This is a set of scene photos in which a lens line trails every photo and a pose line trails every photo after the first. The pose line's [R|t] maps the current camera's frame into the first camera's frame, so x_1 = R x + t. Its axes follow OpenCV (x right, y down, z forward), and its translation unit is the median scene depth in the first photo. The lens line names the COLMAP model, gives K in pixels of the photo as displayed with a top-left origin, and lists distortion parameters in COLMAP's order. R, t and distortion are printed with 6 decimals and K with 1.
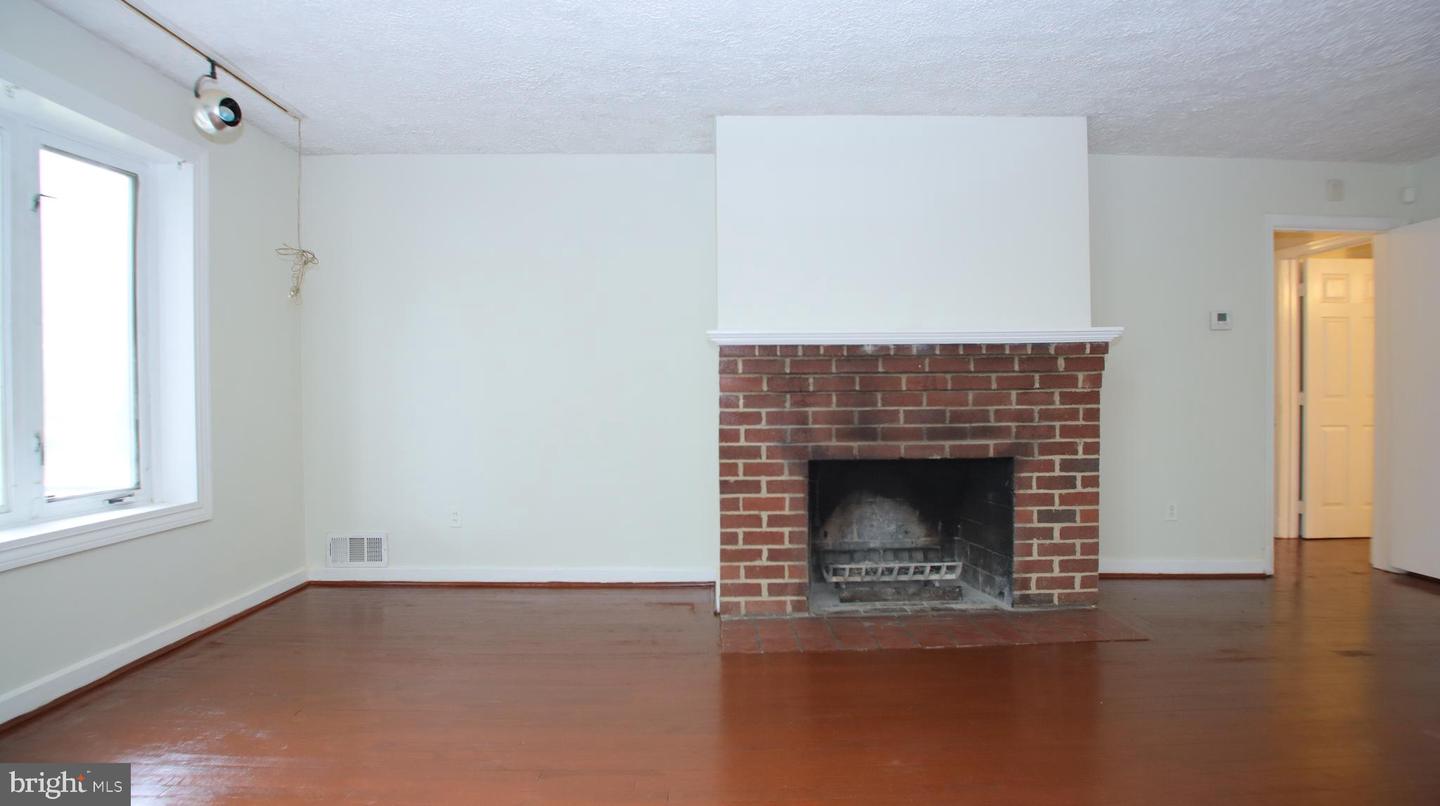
lens RADIAL K [[736.2, 0, 720.0], [0, 736.2, 403.0], [0, 0, 1]] dist [-0.079920, 0.023396]
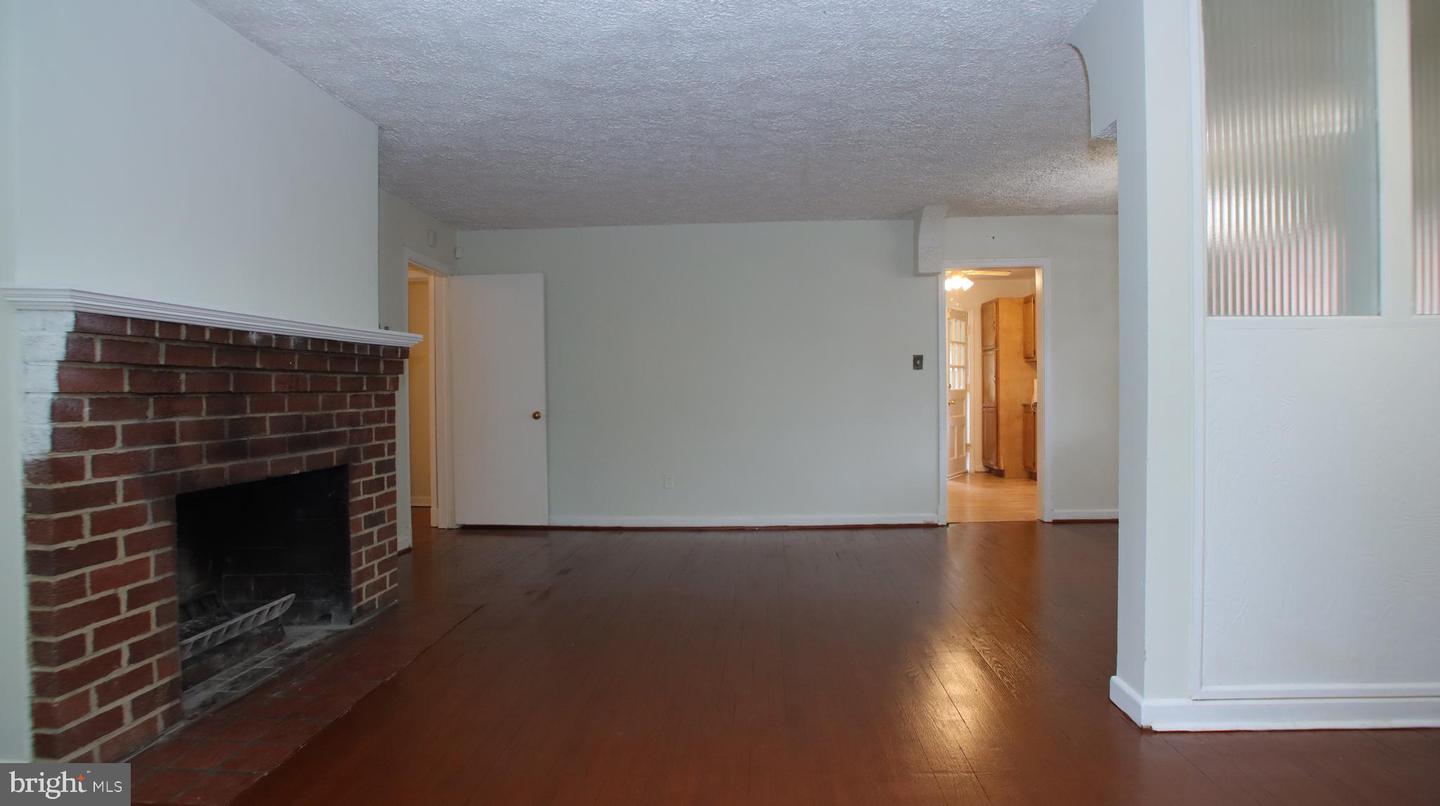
lens RADIAL K [[736.2, 0, 720.0], [0, 736.2, 403.0], [0, 0, 1]] dist [-0.079920, 0.023396]
pose [[0.076025, -0.008916, 0.997066, -0.487954], [0.021727, 0.999737, 0.007283, -0.000477], [-0.996869, 0.021110, 0.076198, 0.450604]]
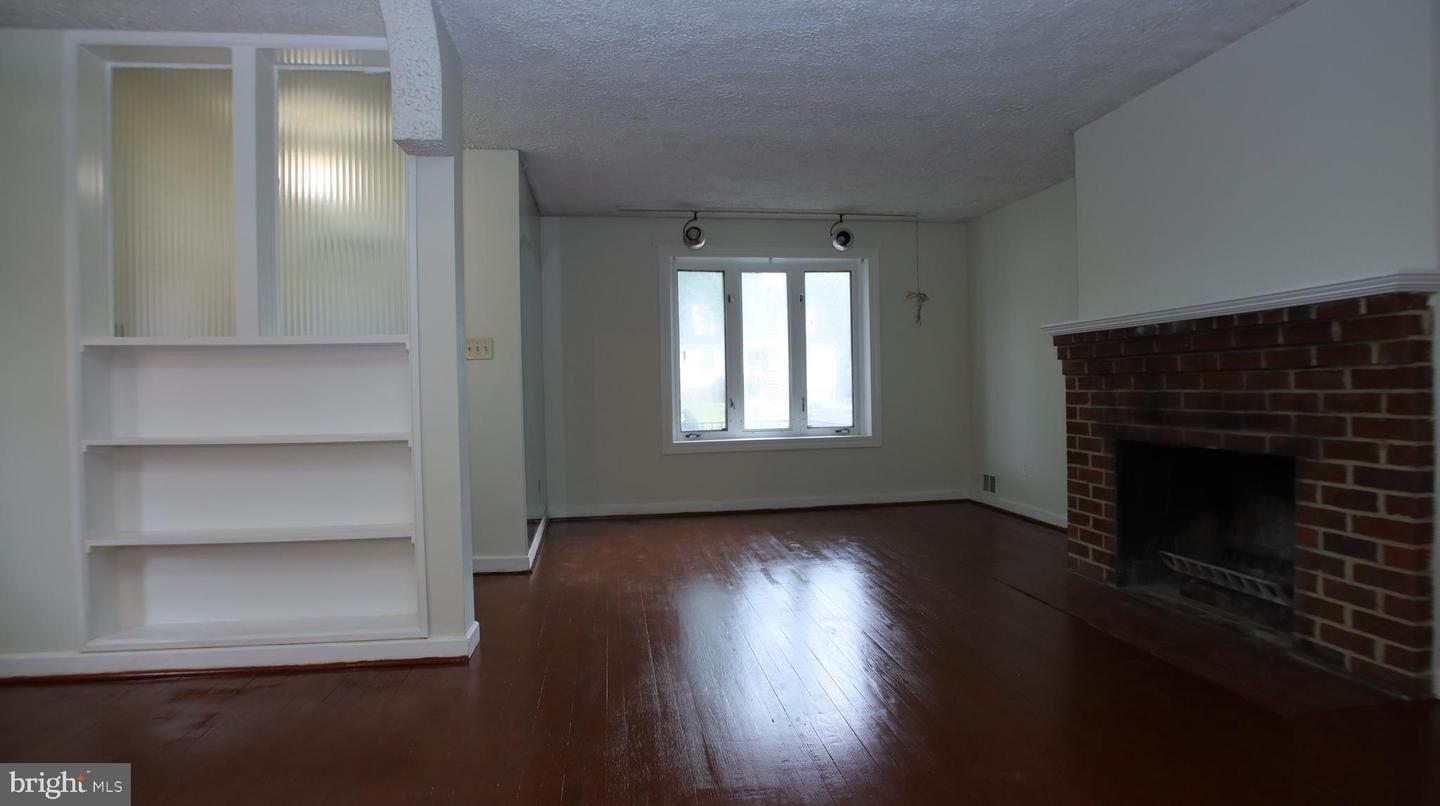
lens RADIAL K [[736.2, 0, 720.0], [0, 736.2, 403.0], [0, 0, 1]] dist [-0.079920, 0.023396]
pose [[0.132369, 0.026748, -0.990840, 1.061968], [0.003222, 0.999619, 0.027416, -0.004233], [0.991195, -0.006822, 0.132232, 0.302553]]
